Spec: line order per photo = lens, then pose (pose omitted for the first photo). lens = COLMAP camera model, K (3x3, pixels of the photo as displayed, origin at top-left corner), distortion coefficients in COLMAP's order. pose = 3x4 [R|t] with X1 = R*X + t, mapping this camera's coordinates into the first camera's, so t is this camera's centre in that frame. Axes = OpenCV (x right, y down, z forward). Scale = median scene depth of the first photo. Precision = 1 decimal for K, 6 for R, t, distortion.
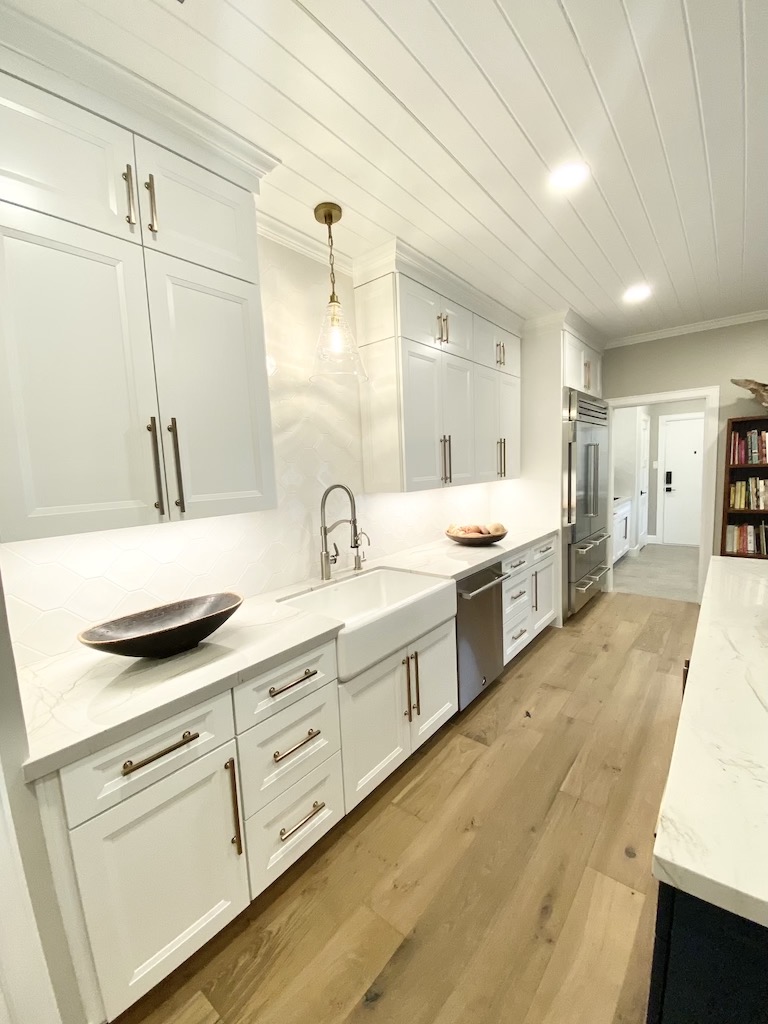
lens RADIAL K [[414.7, 0, 389.1], [0, 414.7, 514.3], [0, 0, 1]] dist [0.022443, -0.020693]
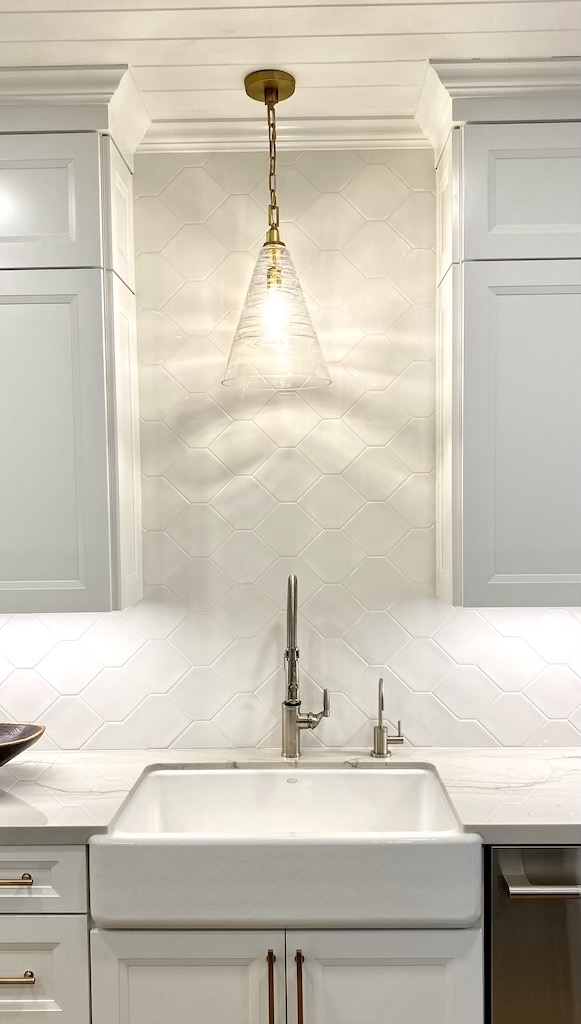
lens RADIAL K [[916.0, 0, 290.7], [0, 916.0, 548.6], [0, 0, 1]] dist [0.001382, -0.000822]
pose [[0.618431, 0.076316, -0.782124, 0.841389], [-0.103997, 0.994467, 0.014804, -0.137344], [0.778927, 0.072183, 0.622947, 0.313292]]
